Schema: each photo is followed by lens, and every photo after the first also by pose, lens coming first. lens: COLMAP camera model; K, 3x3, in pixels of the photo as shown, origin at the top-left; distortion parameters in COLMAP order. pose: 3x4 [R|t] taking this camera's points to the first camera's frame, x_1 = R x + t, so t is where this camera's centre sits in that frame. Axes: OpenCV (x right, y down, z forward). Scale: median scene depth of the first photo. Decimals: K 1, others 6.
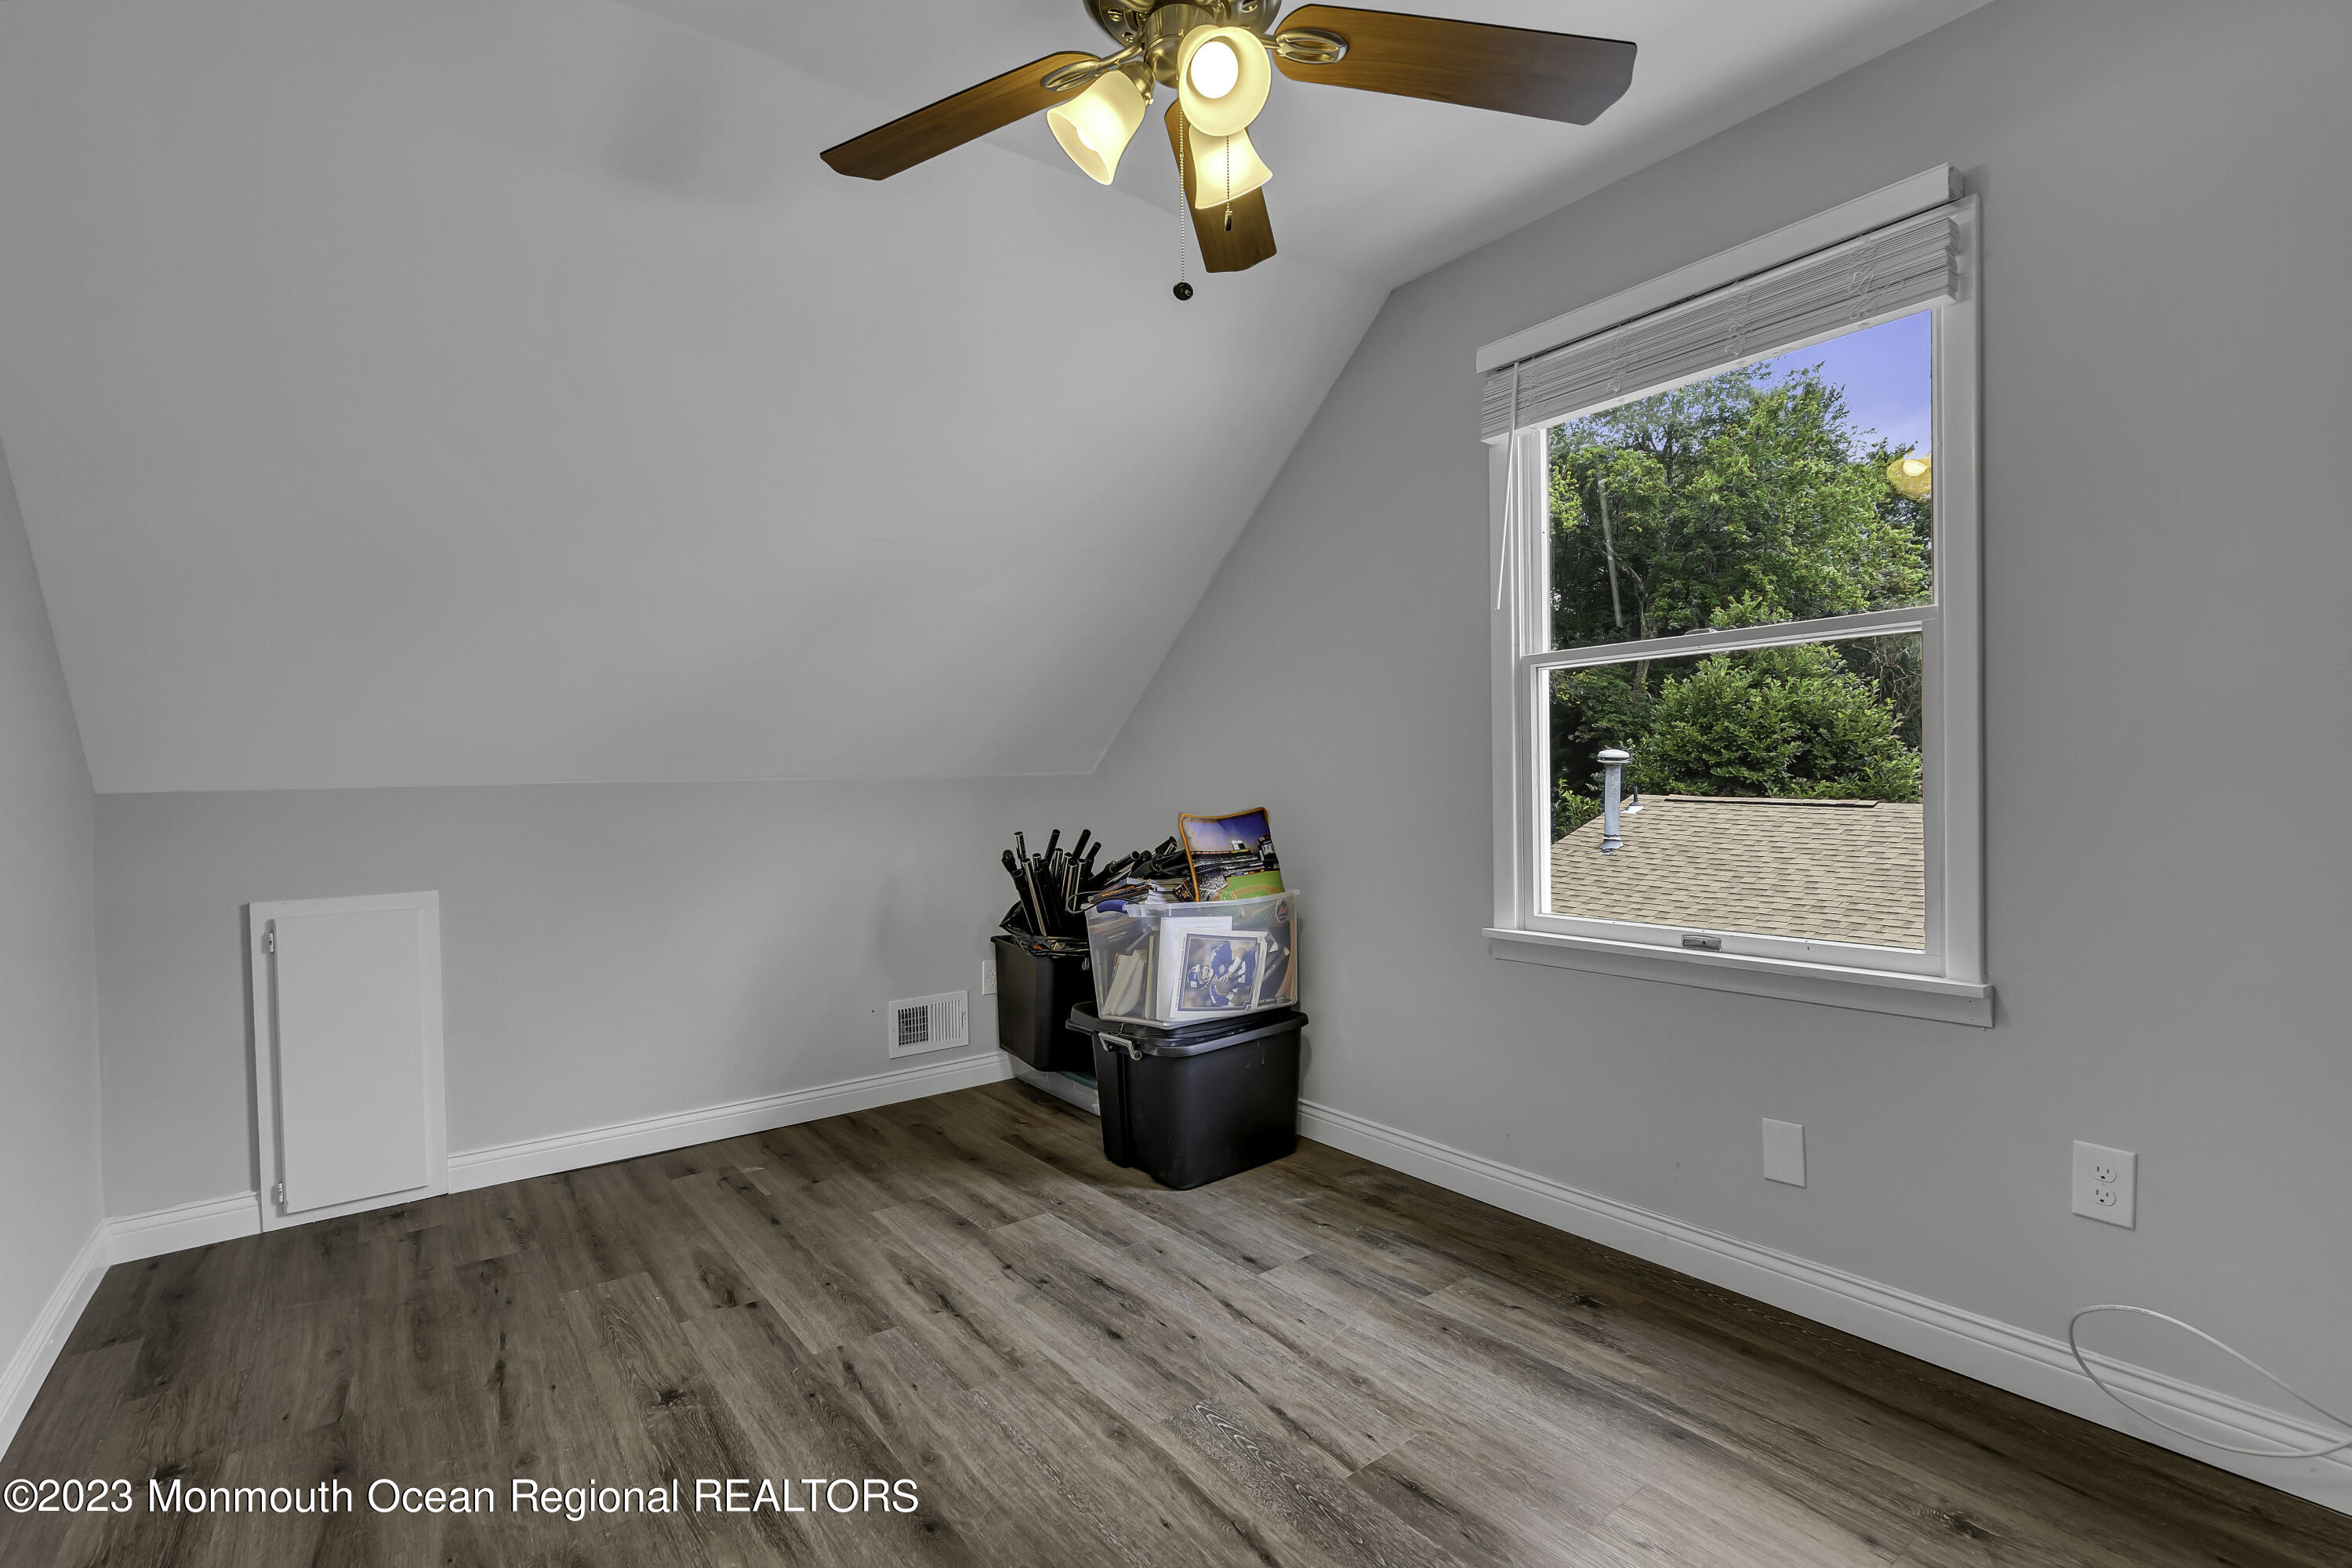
lens RADIAL K [[1070.4, 0, 1180.3], [0, 1070.4, 793.0], [0, 0, 1]] dist [-0.004541, 0.002872]
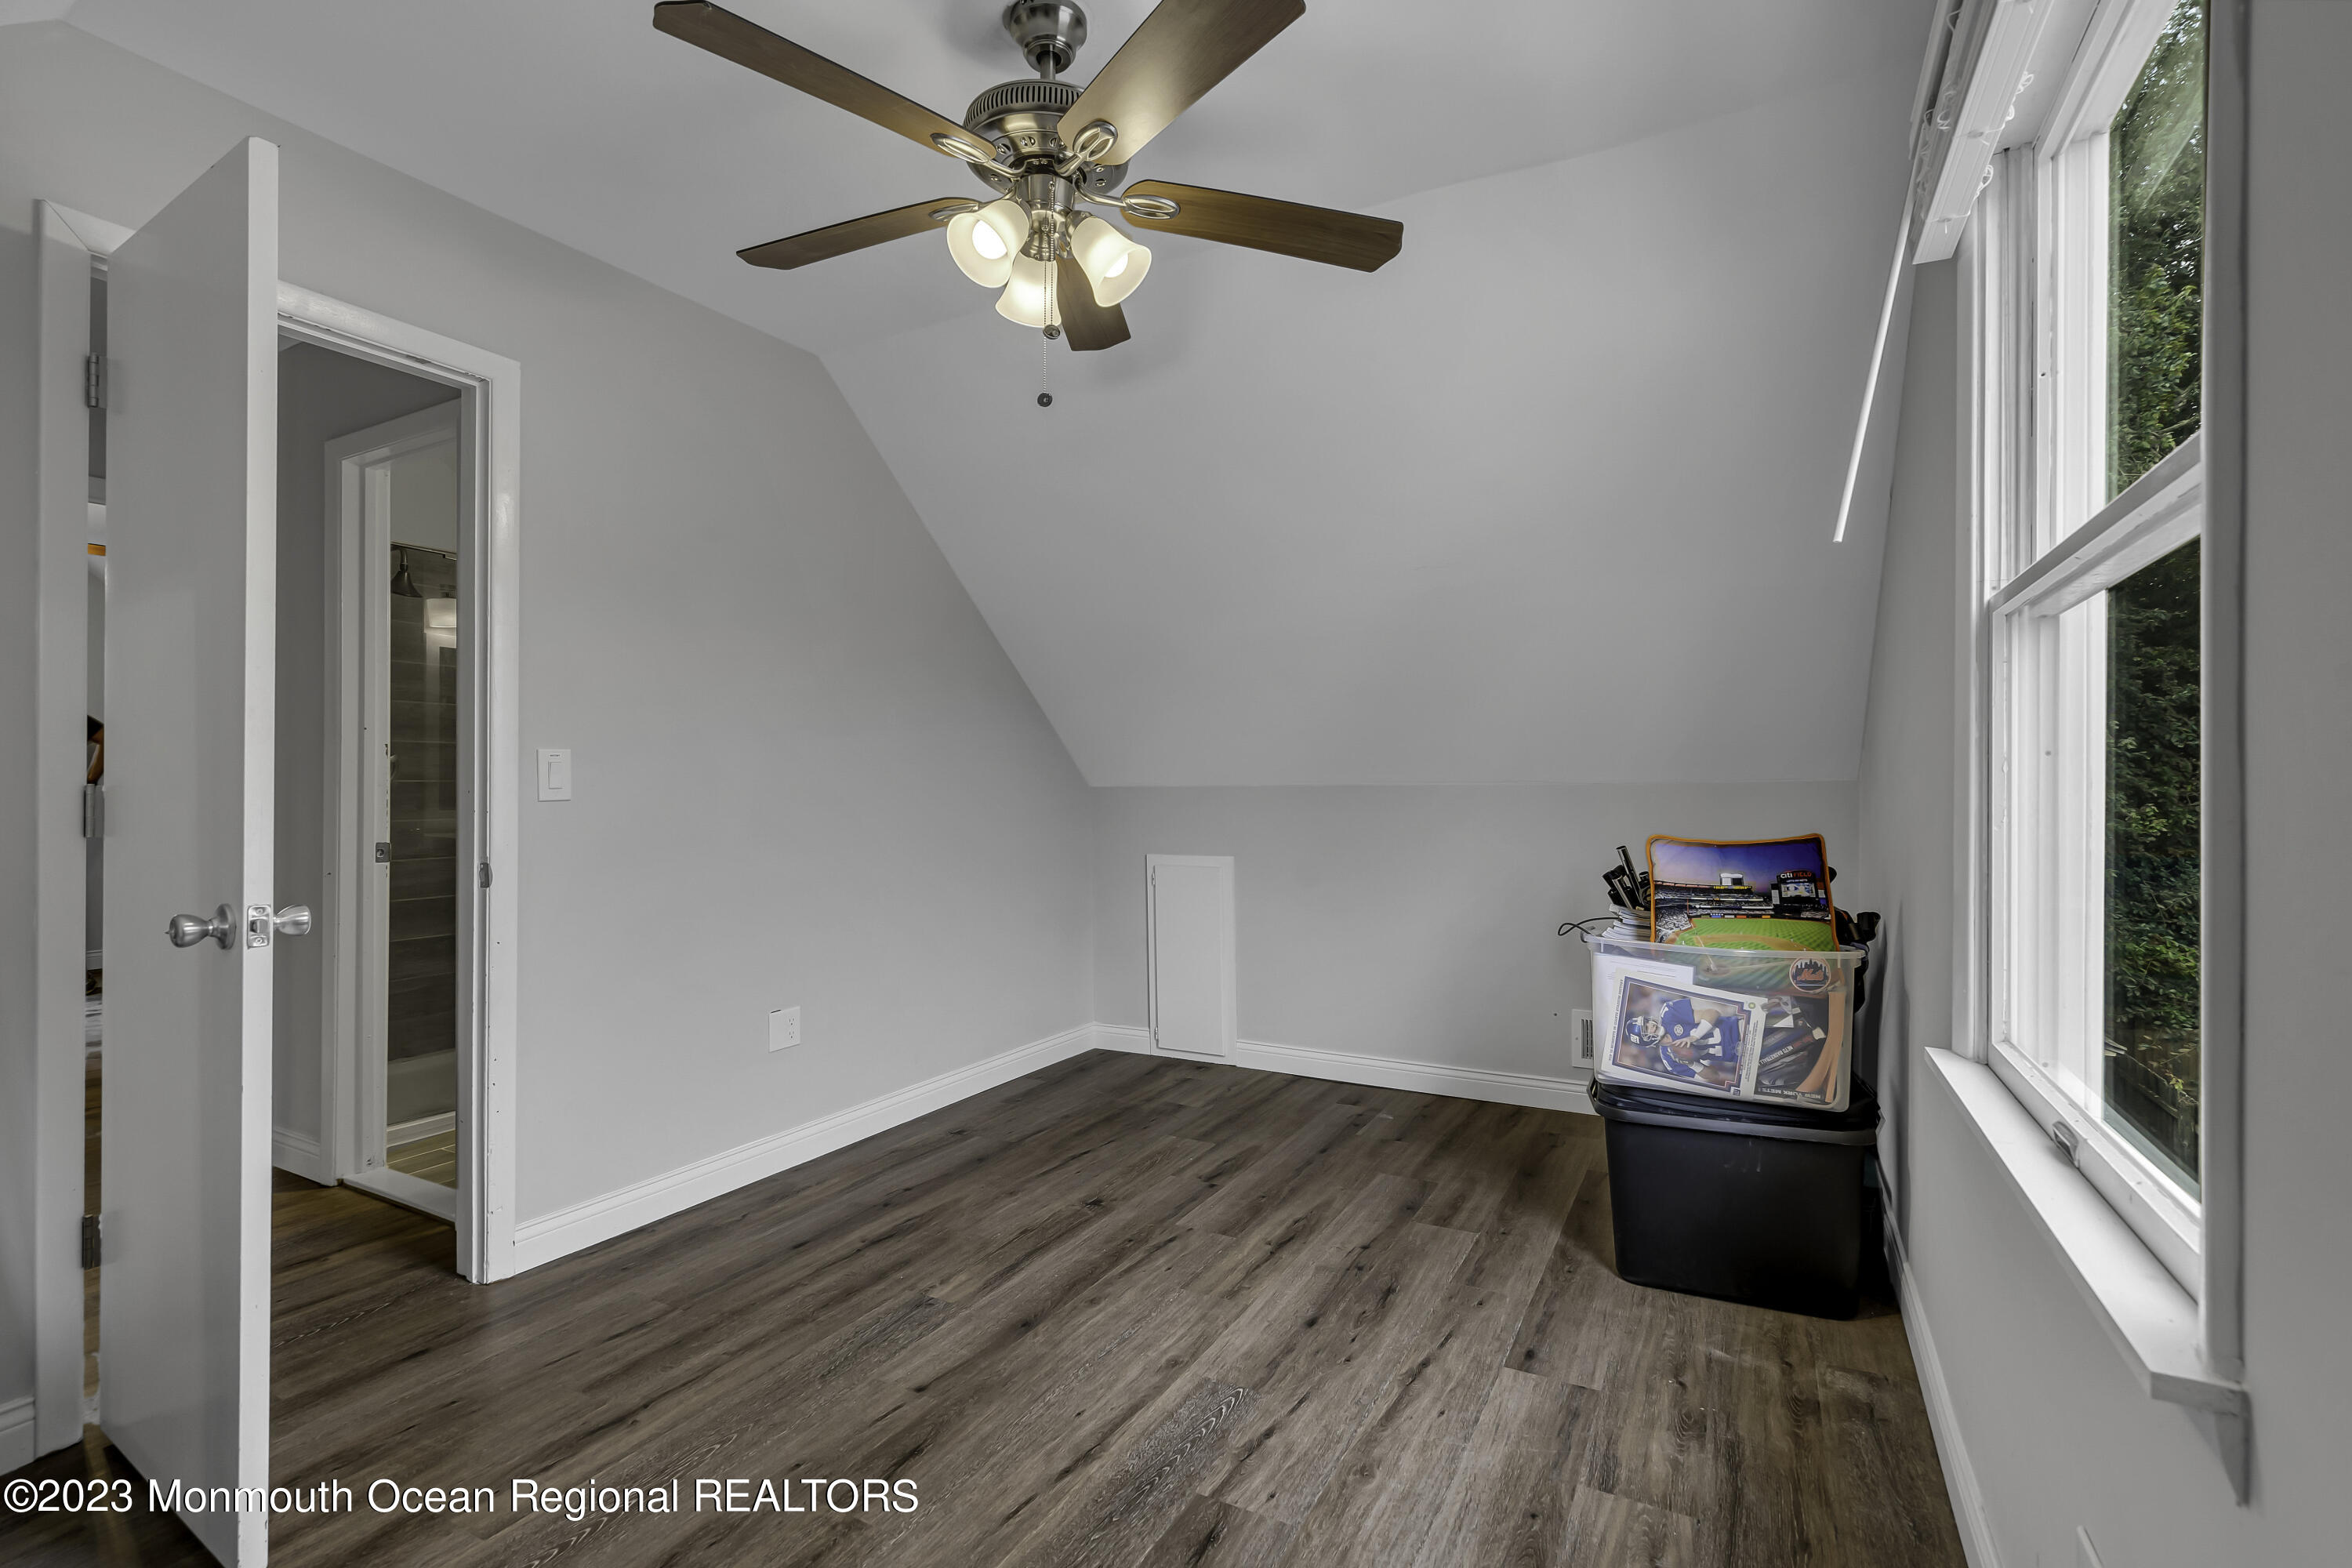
lens RADIAL K [[1070.4, 0, 1183.3], [0, 1070.4, 782.2], [0, 0, 1]] dist [-0.004541, 0.002872]
pose [[0.419949, 0.014411, -0.907433, 0.654182], [-0.018893, 0.999796, 0.007134, -0.021966], [0.907351, 0.014148, 0.420136, 0.345730]]
